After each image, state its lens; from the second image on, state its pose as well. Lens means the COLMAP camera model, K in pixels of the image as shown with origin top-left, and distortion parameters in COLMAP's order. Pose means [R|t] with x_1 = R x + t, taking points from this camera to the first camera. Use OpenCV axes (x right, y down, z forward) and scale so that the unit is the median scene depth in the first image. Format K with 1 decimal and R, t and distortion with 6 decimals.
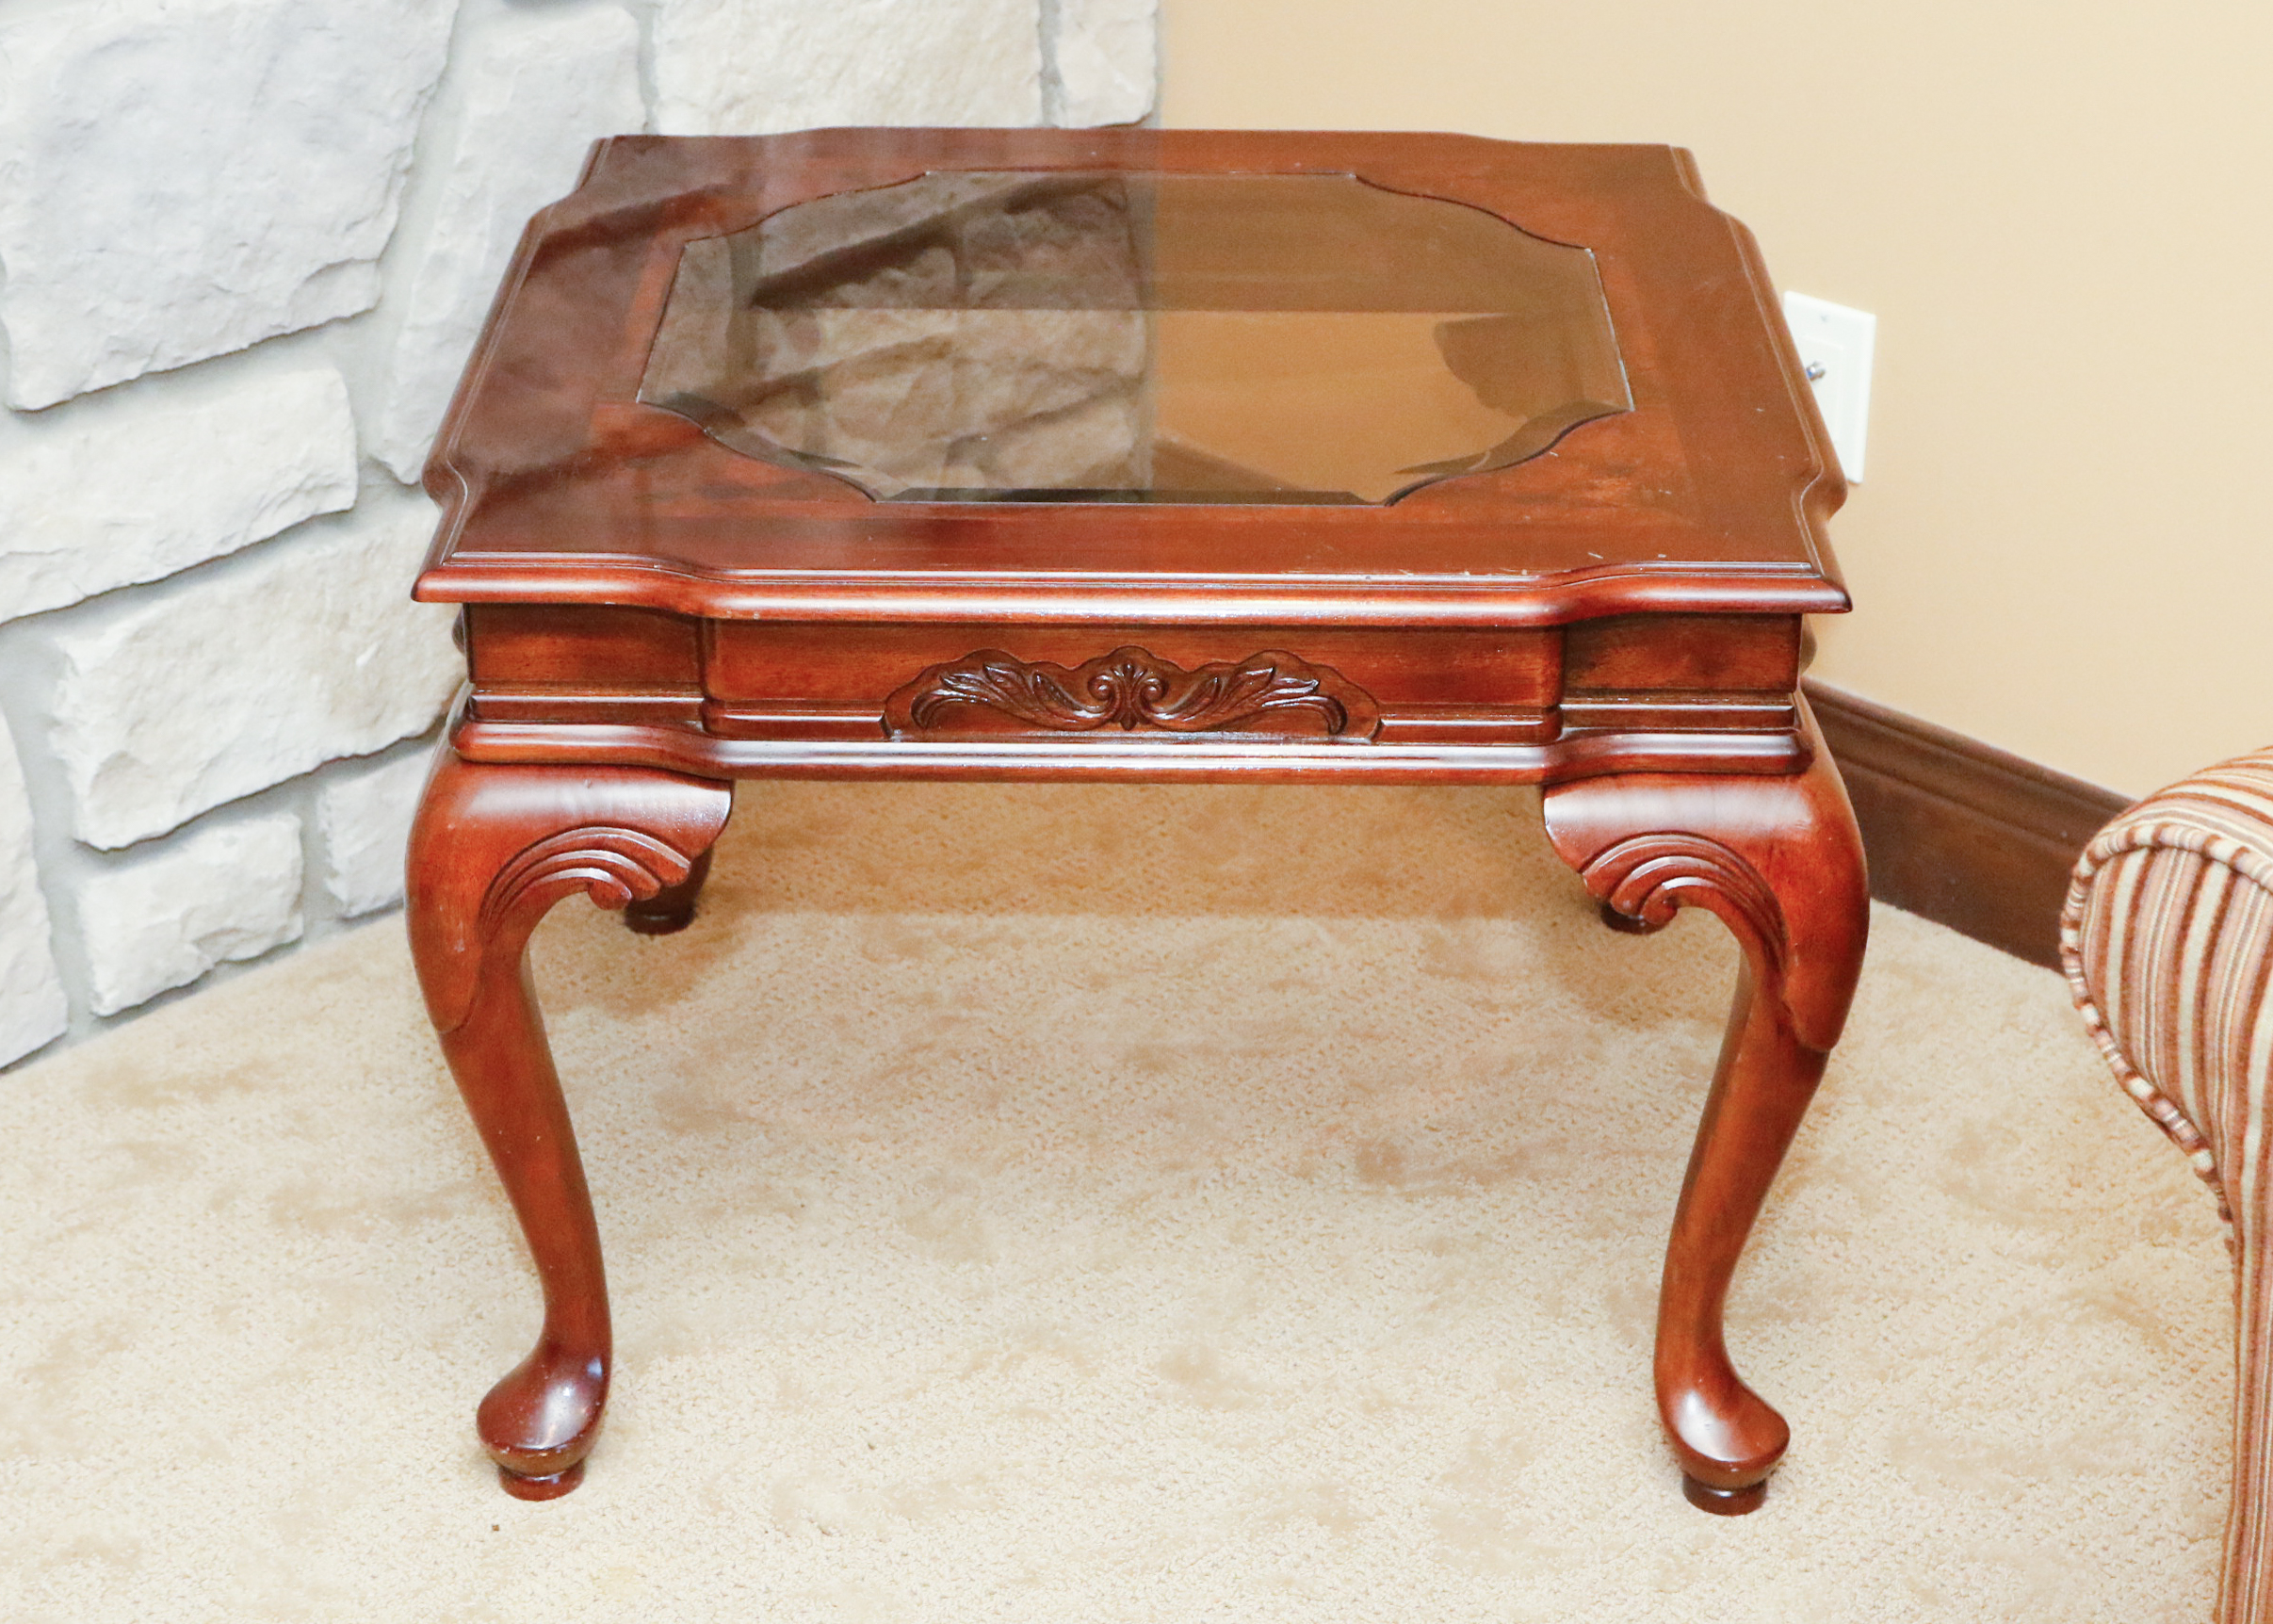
lens RADIAL K [[4263.8, 0, 1135.3], [0, 4263.8, 798.9], [0, 0, 1]] dist [0.026283, -0.080231]
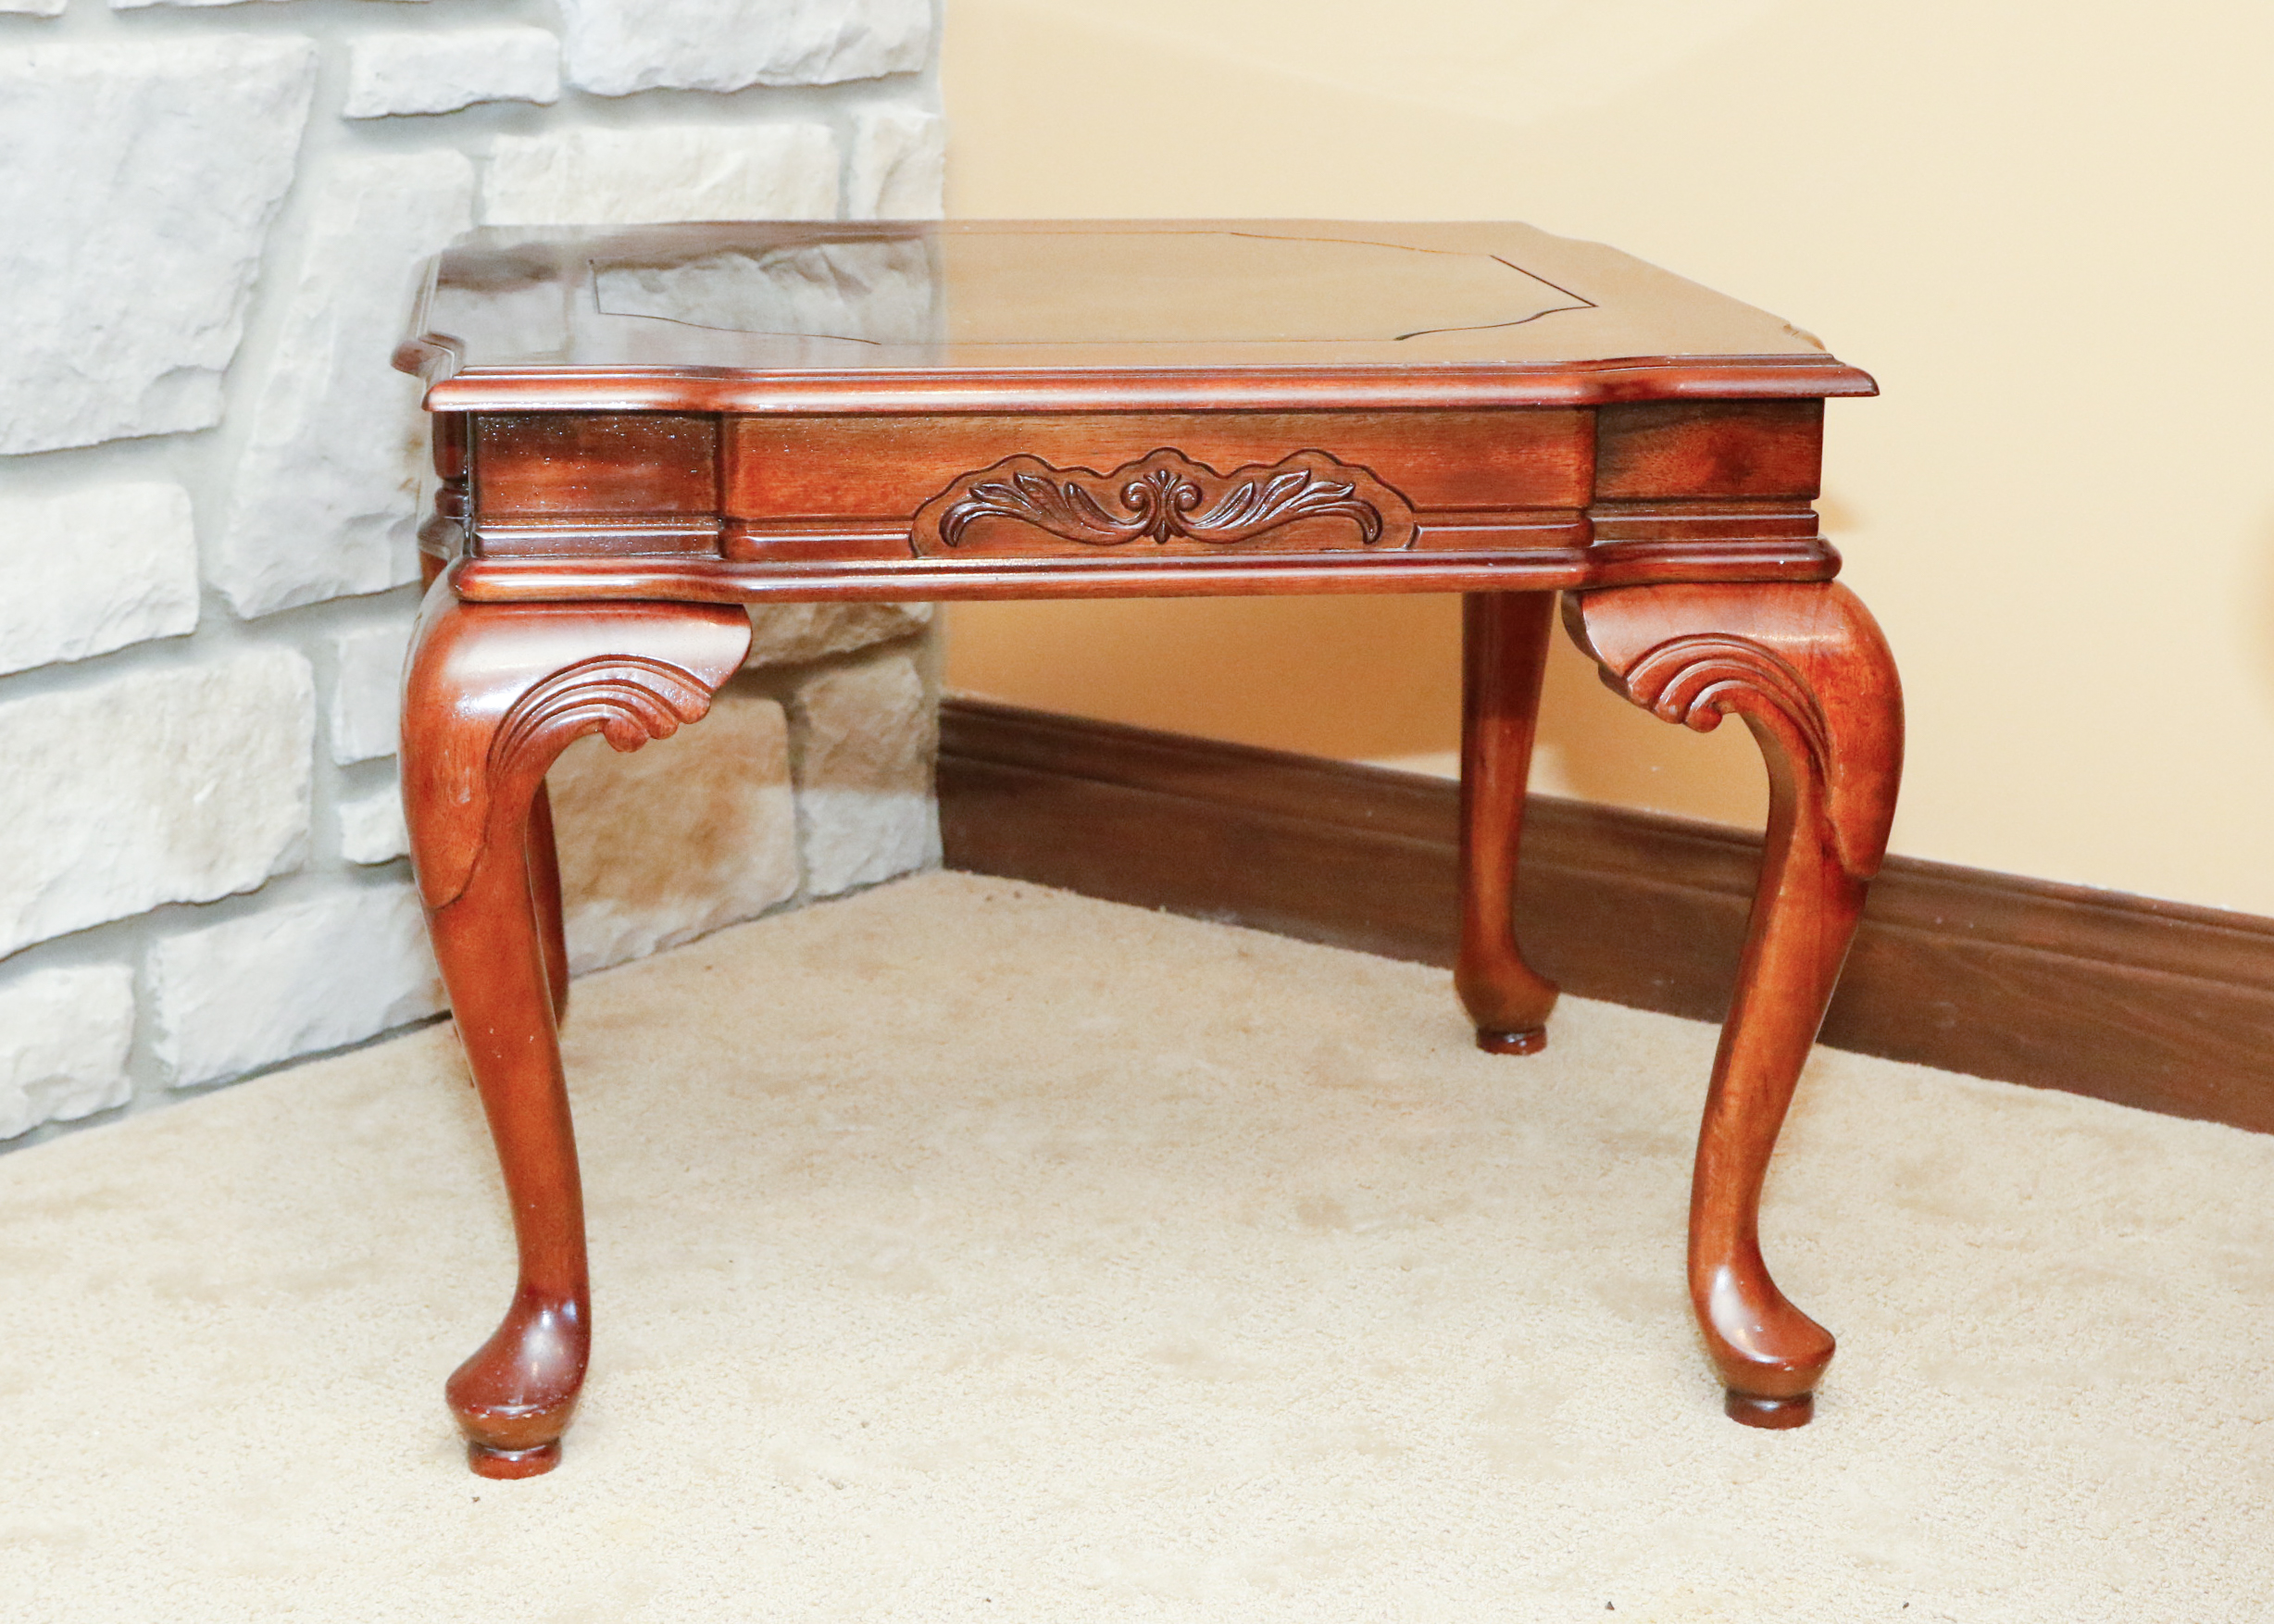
lens RADIAL K [[4242.7, 0, 1068.9], [0, 4242.7, 816.2], [0, 0, 1]] dist [0.048126, -0.191856]
pose [[0.991168, -0.029264, 0.129342, -0.118166], [0.057264, 0.974175, -0.218413, 0.201142], [-0.119610, 0.223890, 0.967247, 0.062727]]
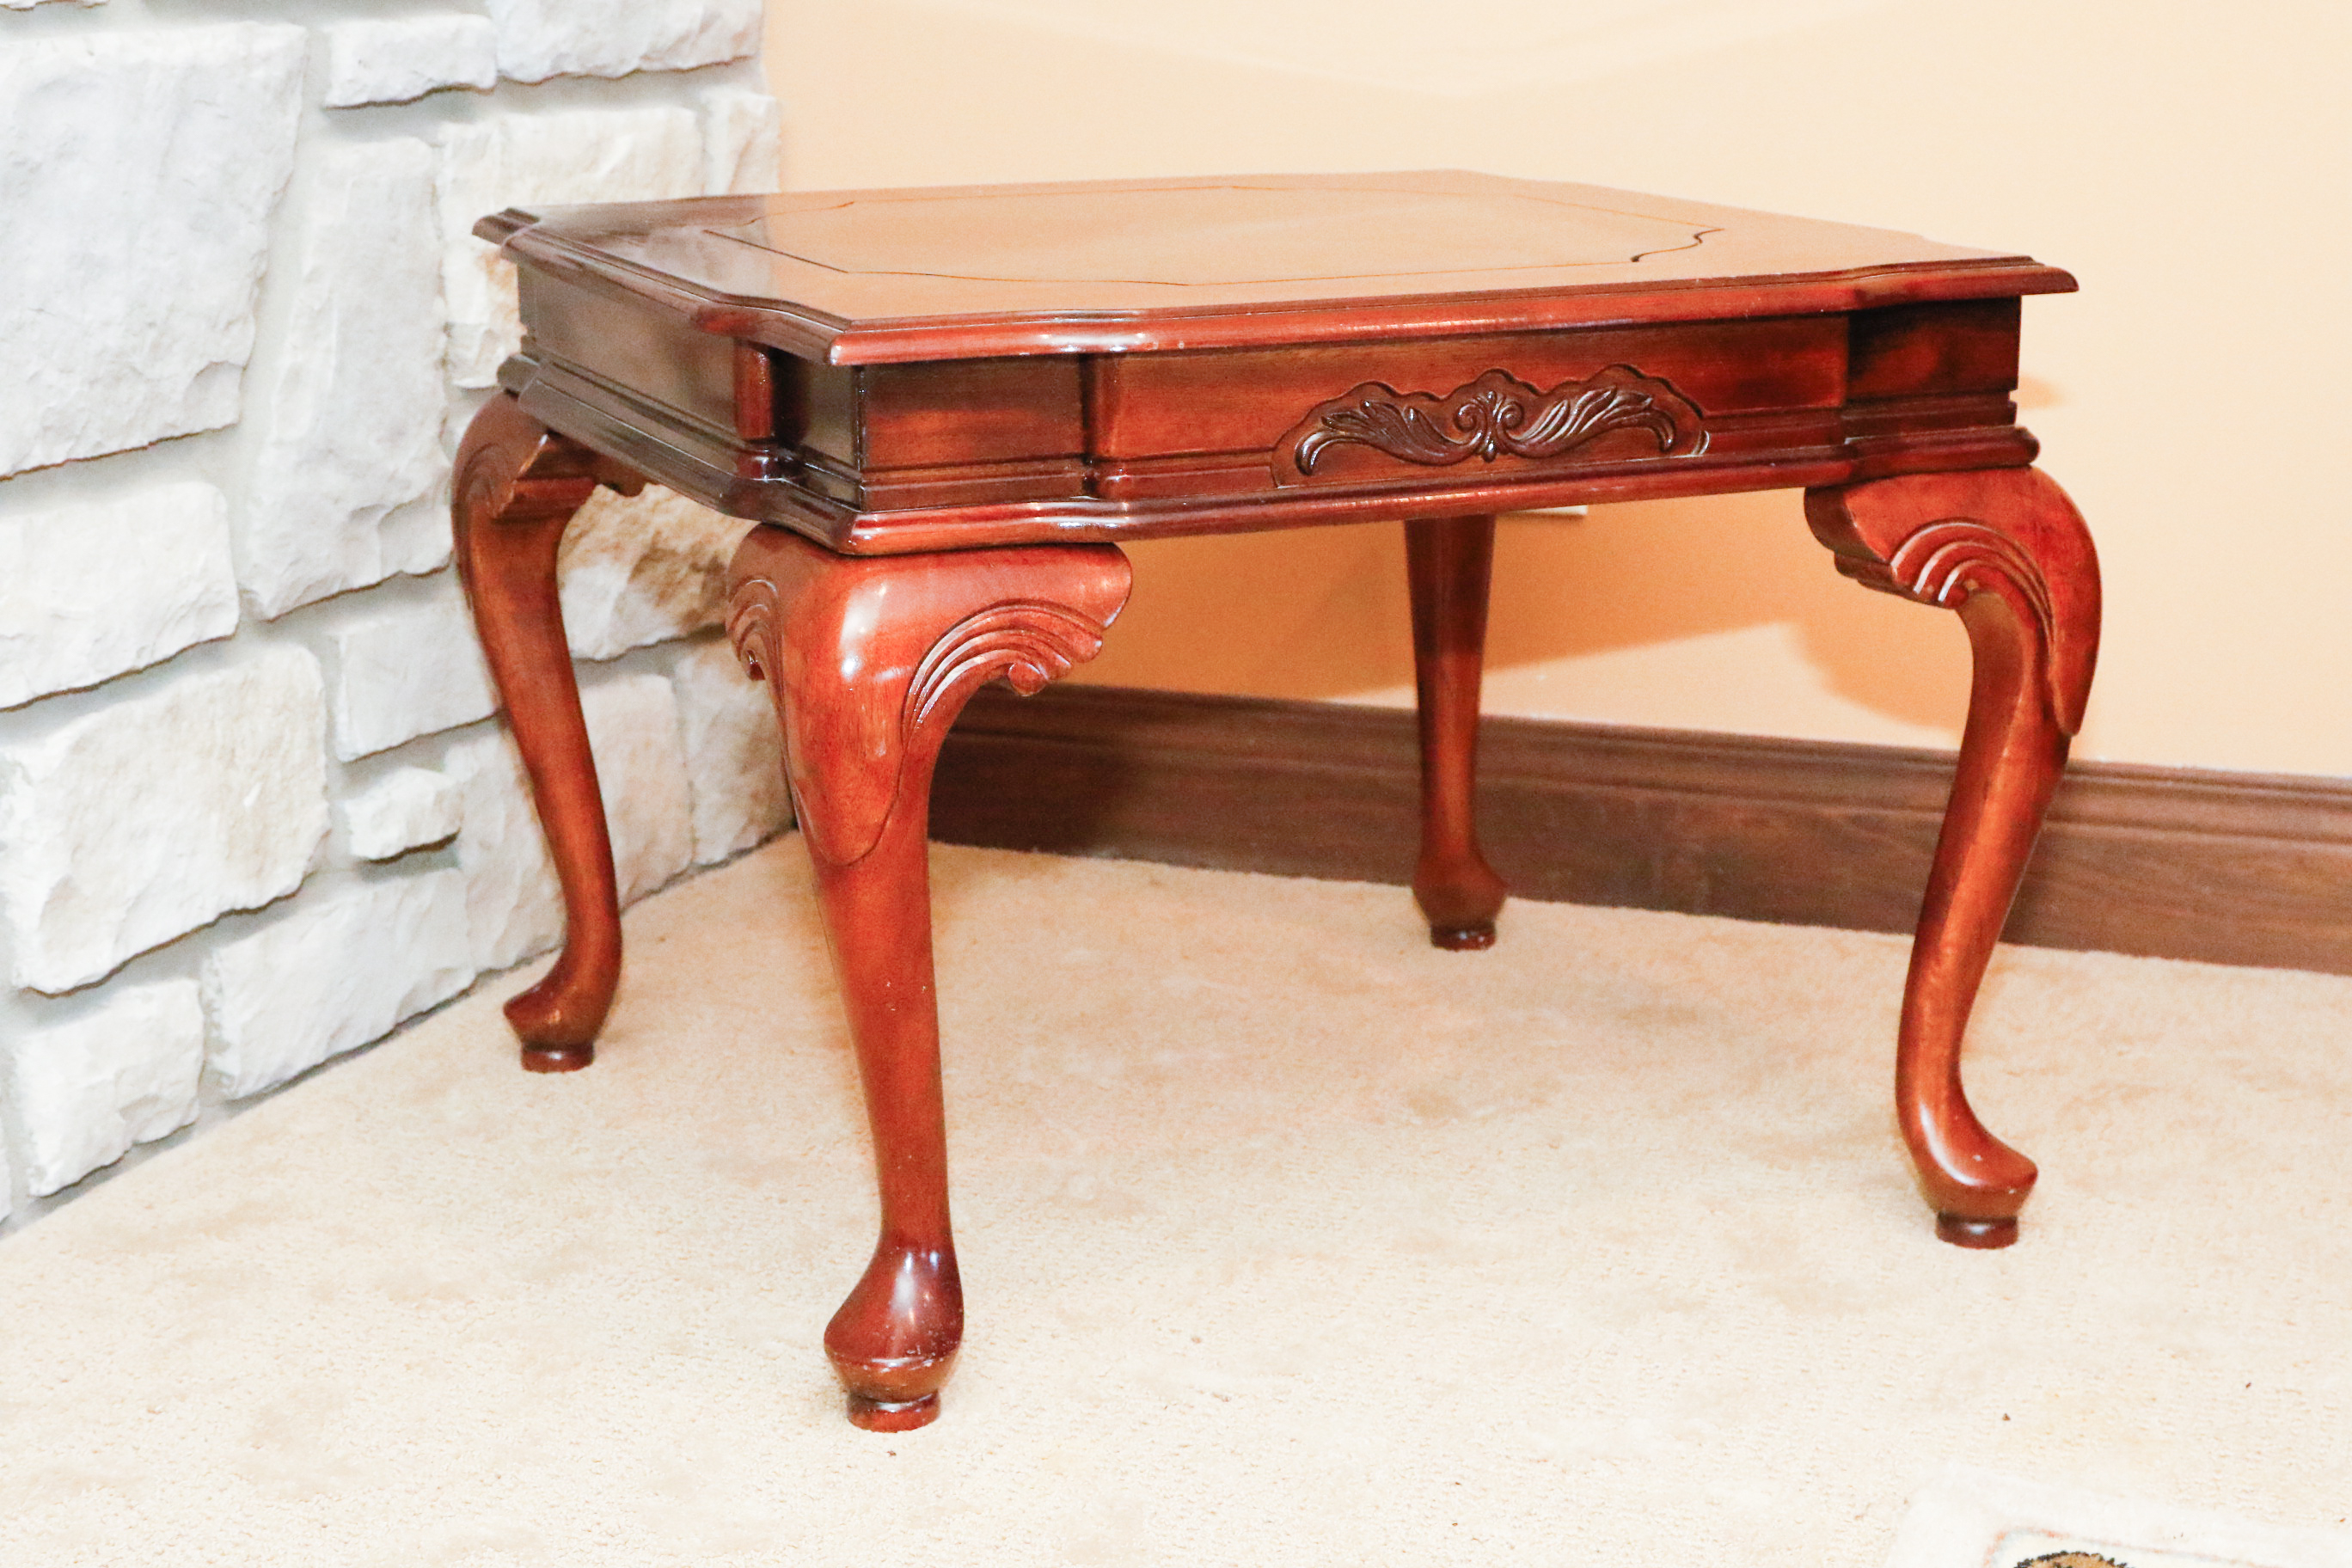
lens RADIAL K [[3946.4, 0, 1176.0], [0, 3946.4, 784.0], [0, 0, 1]] dist [0.016803, 0.131429]
pose [[0.915170, -0.103342, 0.389596, -0.351513], [0.188881, 0.963831, -0.188027, 0.174617], [-0.356073, 0.245664, 0.901588, 0.154338]]
